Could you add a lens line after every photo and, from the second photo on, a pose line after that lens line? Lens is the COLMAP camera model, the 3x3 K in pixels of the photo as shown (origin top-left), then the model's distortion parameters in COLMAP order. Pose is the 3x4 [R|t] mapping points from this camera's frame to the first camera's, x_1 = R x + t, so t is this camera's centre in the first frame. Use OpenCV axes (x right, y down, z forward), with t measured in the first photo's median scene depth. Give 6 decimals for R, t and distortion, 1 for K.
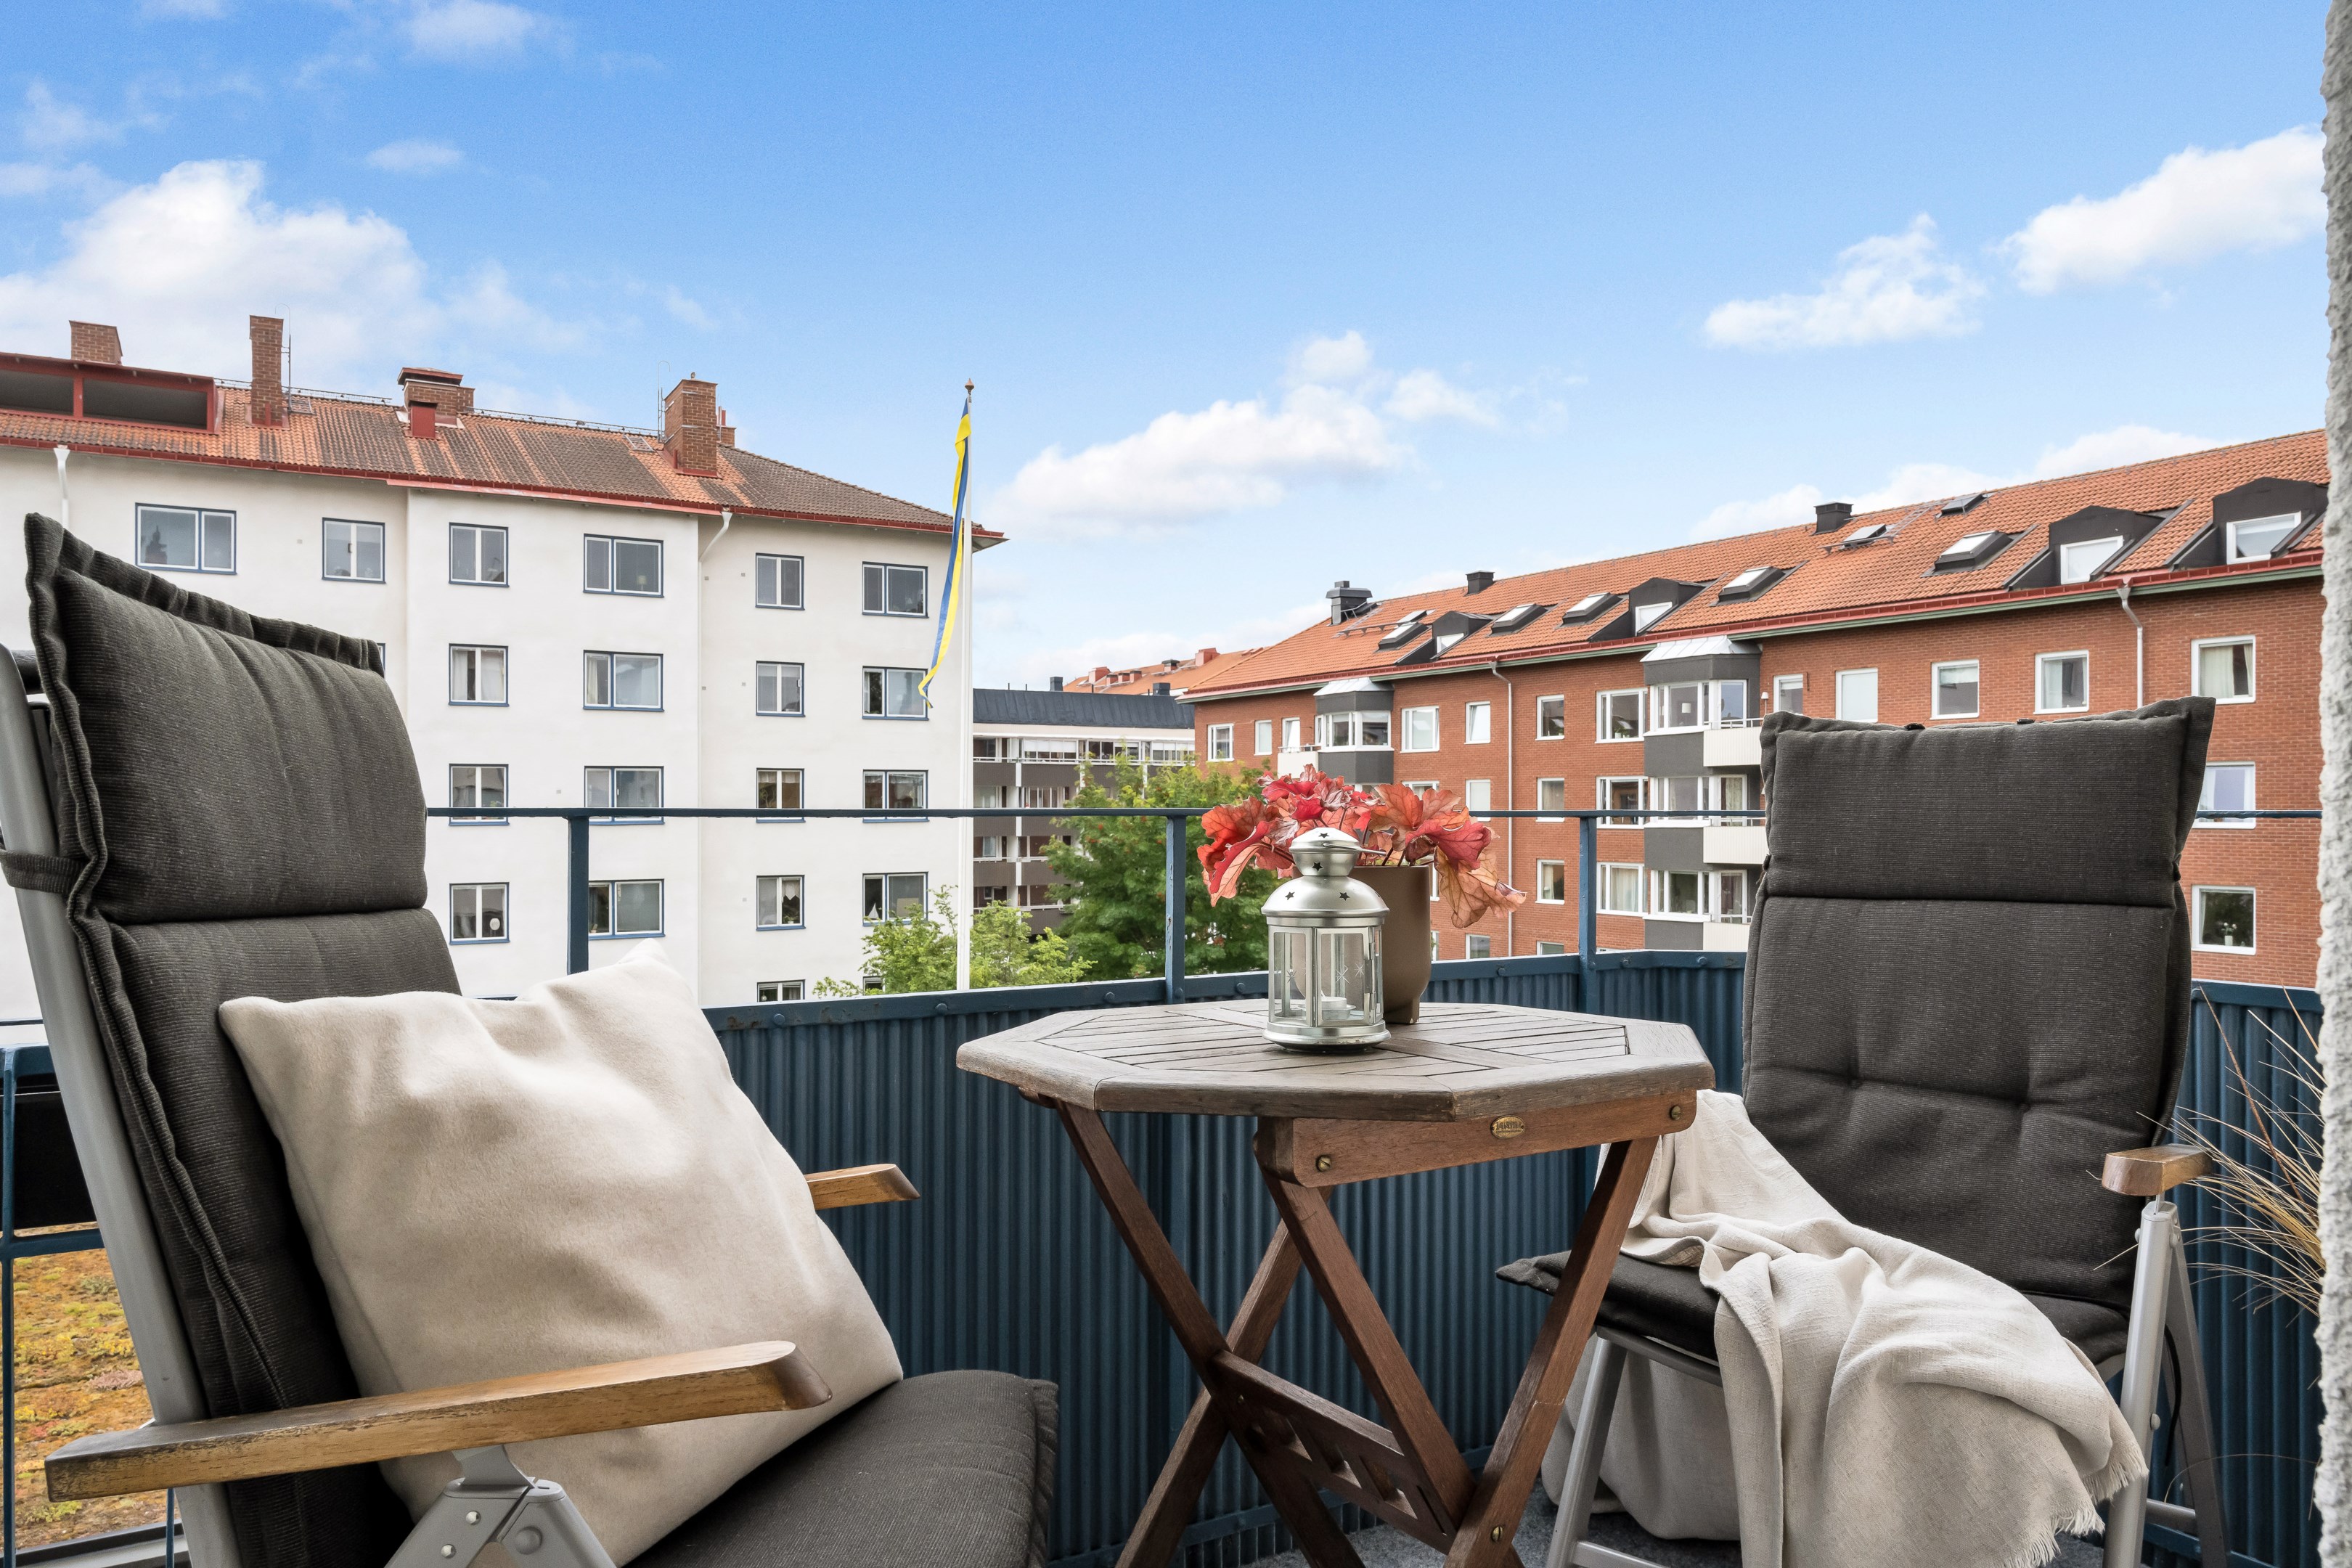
lens RADIAL K [[1586.7, 0, 1176.0], [0, 1586.7, 784.0], [0, 0, 1]] dist [0.000080, 0.000485]
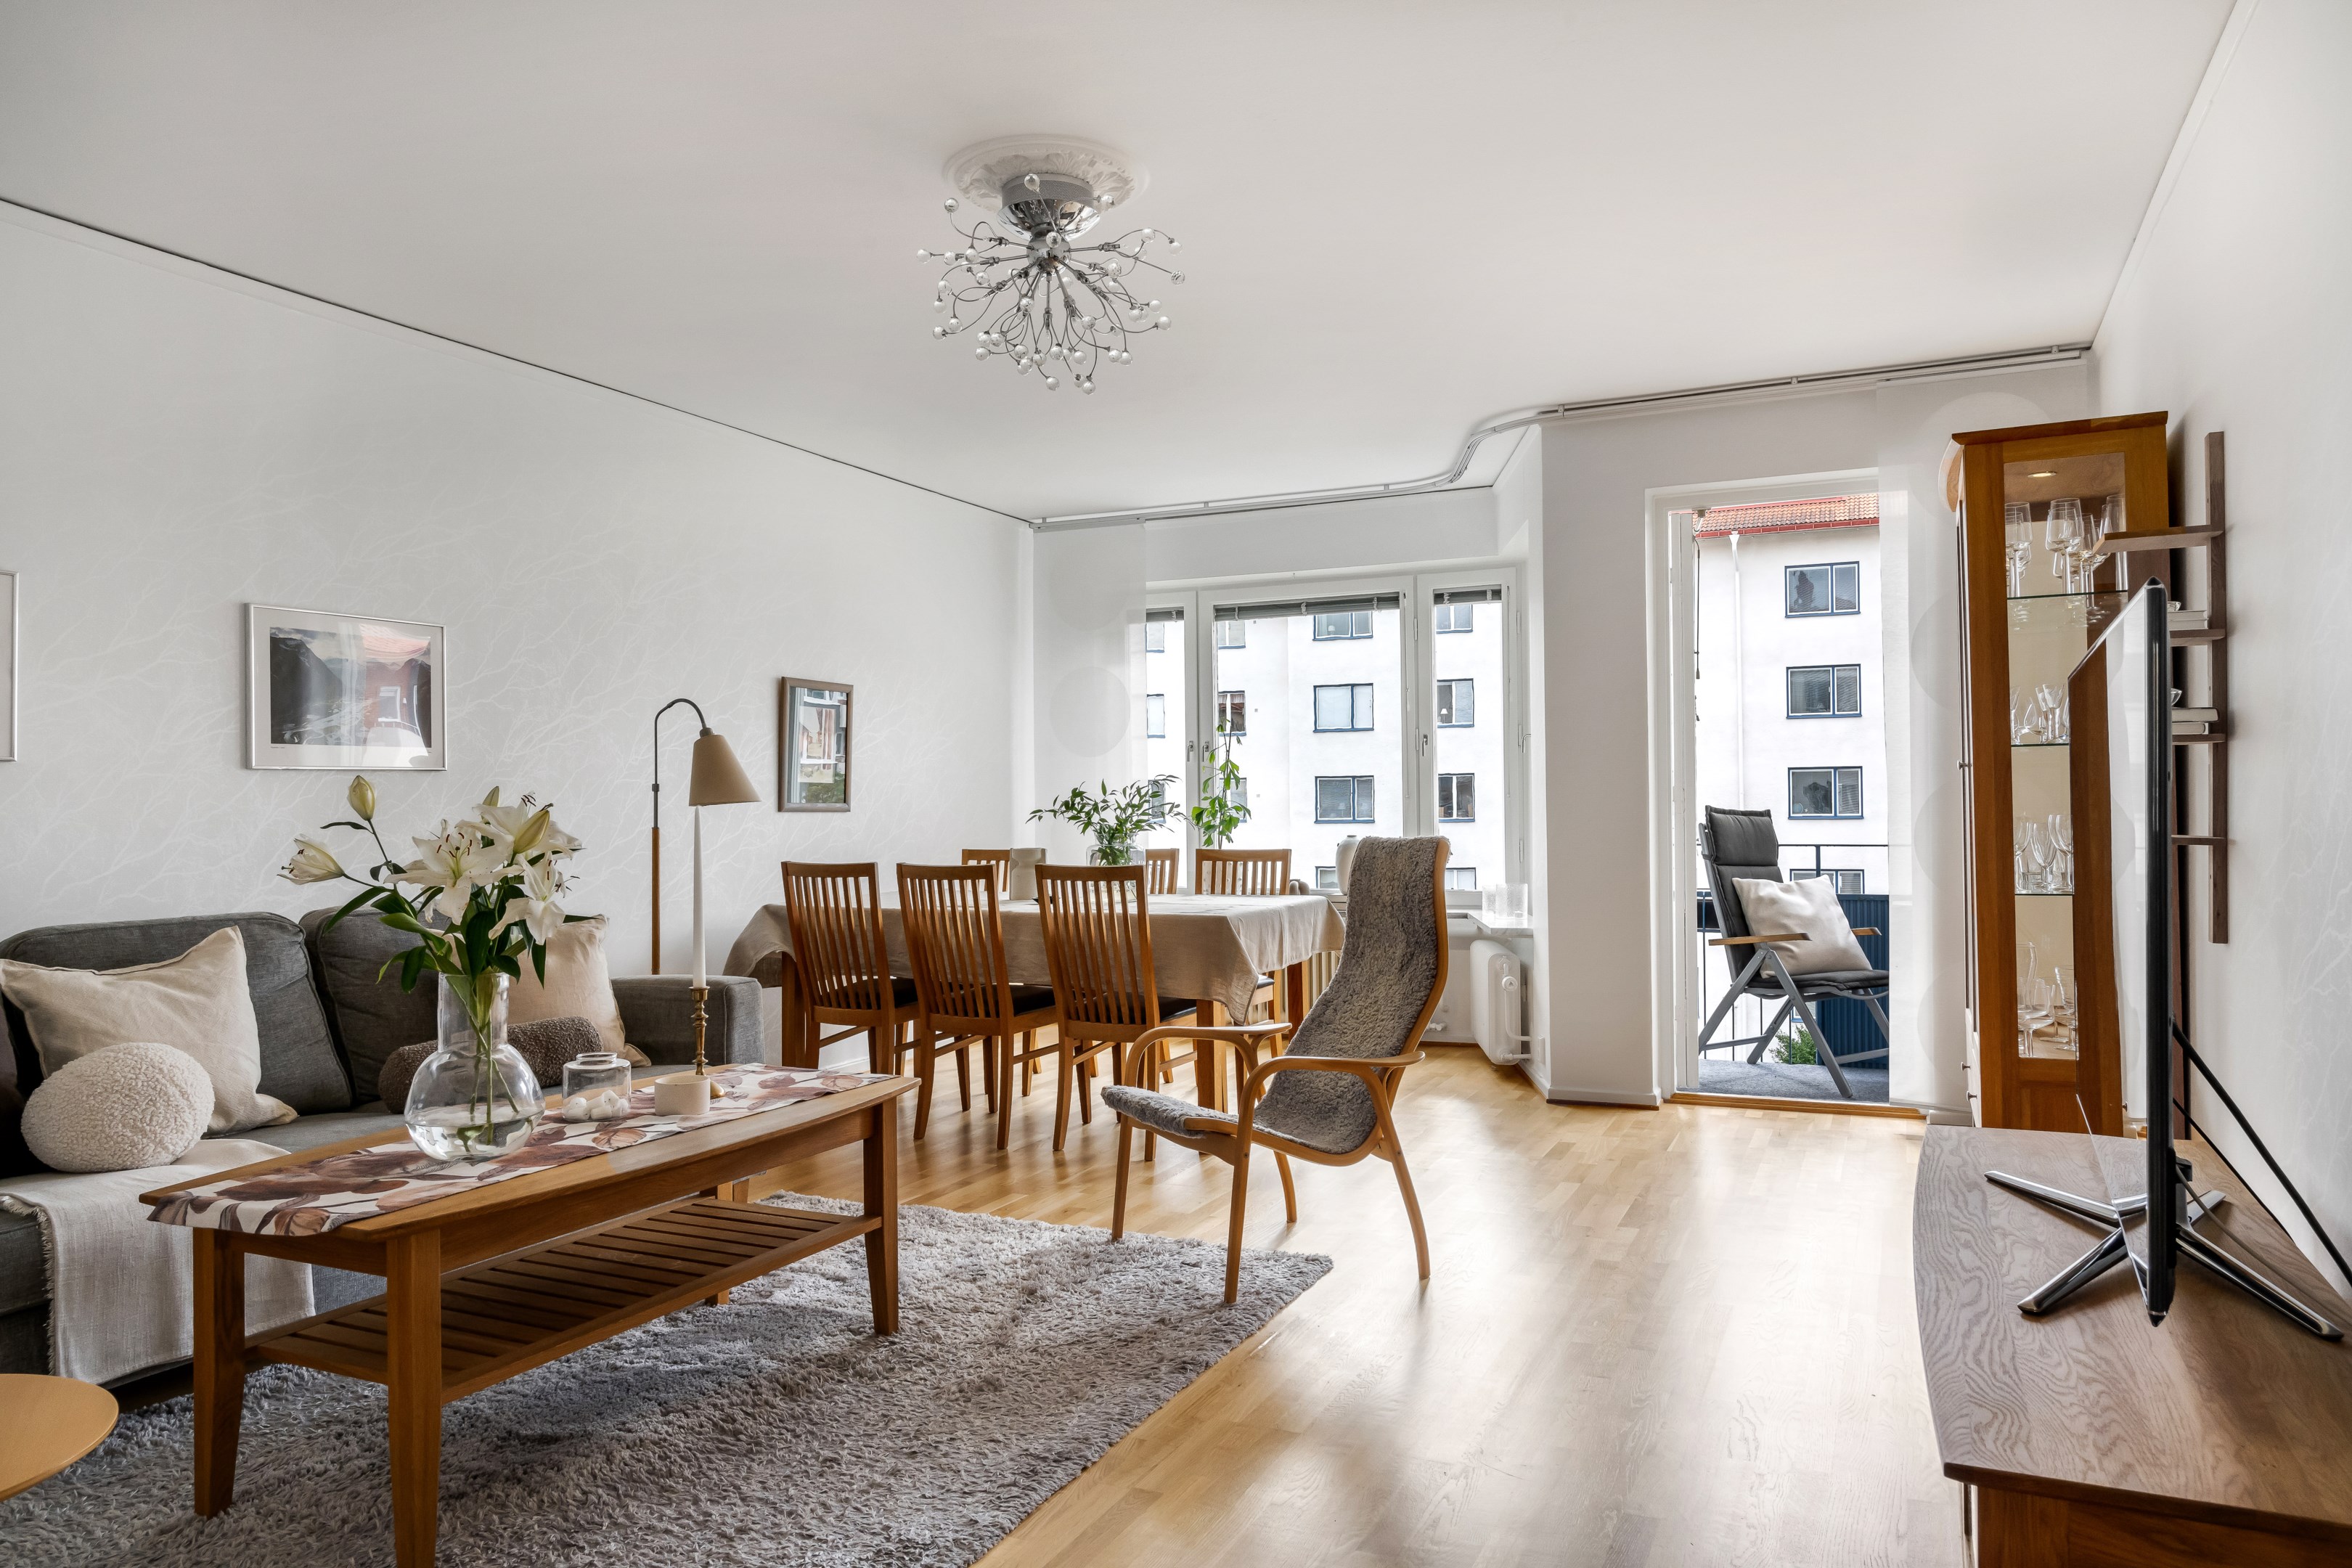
lens RADIAL K [[1586.7, 0, 1176.0], [0, 1586.7, 784.0], [0, 0, 1]] dist [0.000080, 0.000485]
pose [[0.577167, -0.019338, -0.816397, 3.092333], [0.015782, 0.999797, -0.012525, -0.180649], [0.816474, -0.005656, 0.577355, -4.190496]]
